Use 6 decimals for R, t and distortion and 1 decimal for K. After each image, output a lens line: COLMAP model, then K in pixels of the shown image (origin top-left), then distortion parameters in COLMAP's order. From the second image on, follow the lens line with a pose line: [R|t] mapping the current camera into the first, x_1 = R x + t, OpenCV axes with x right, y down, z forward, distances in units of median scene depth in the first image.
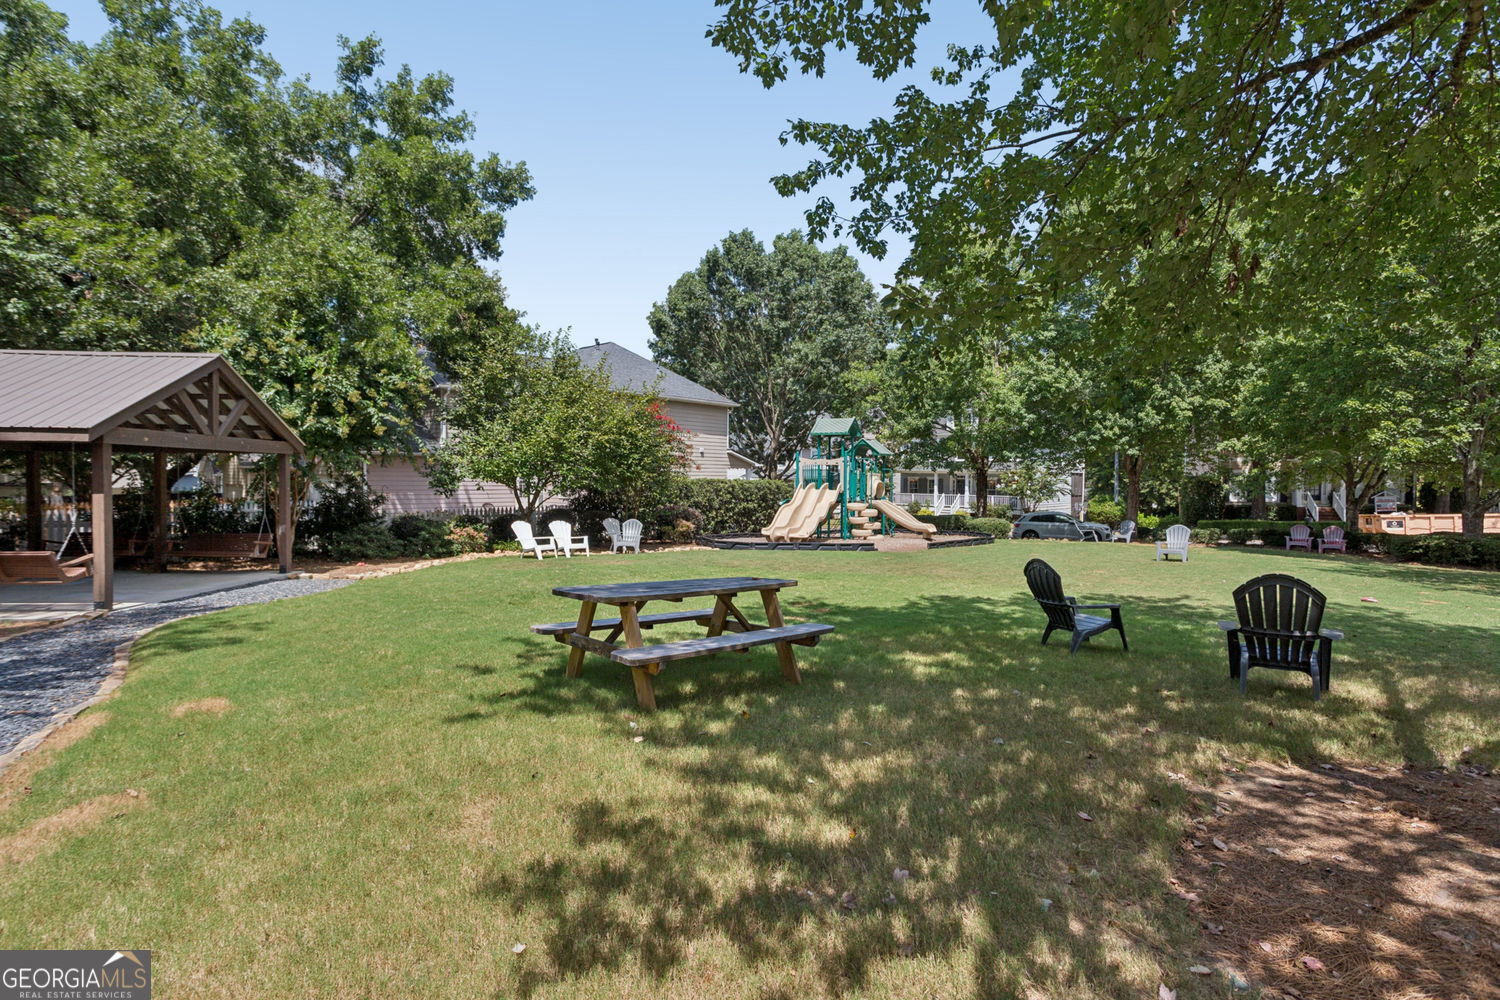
lens RADIAL K [[736.7, 0, 737.5], [0, 736.7, 485.7], [0, 0, 1]] dist [0.002484, 0.000548]
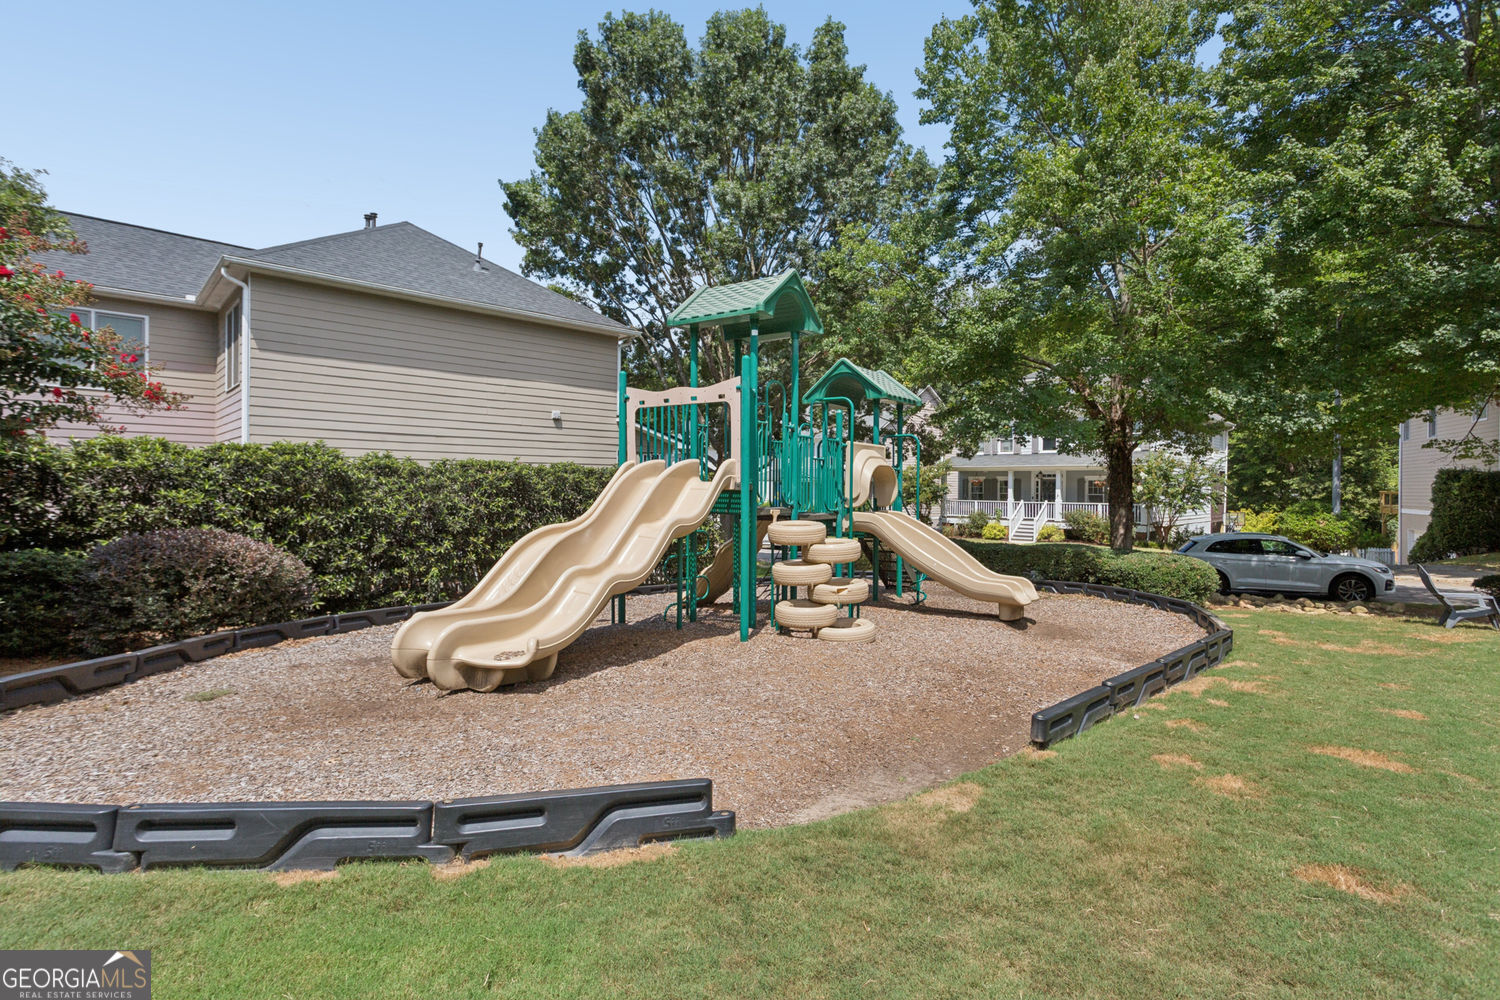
lens RADIAL K [[736.7, 0, 737.5], [0, 736.7, 485.7], [0, 0, 1]] dist [0.002484, 0.000548]
pose [[0.996650, -0.001851, -0.081767, 0.154654], [0.000876, 0.999928, -0.011967, 0.010959], [0.081784, 0.011855, 0.996580, 0.634357]]
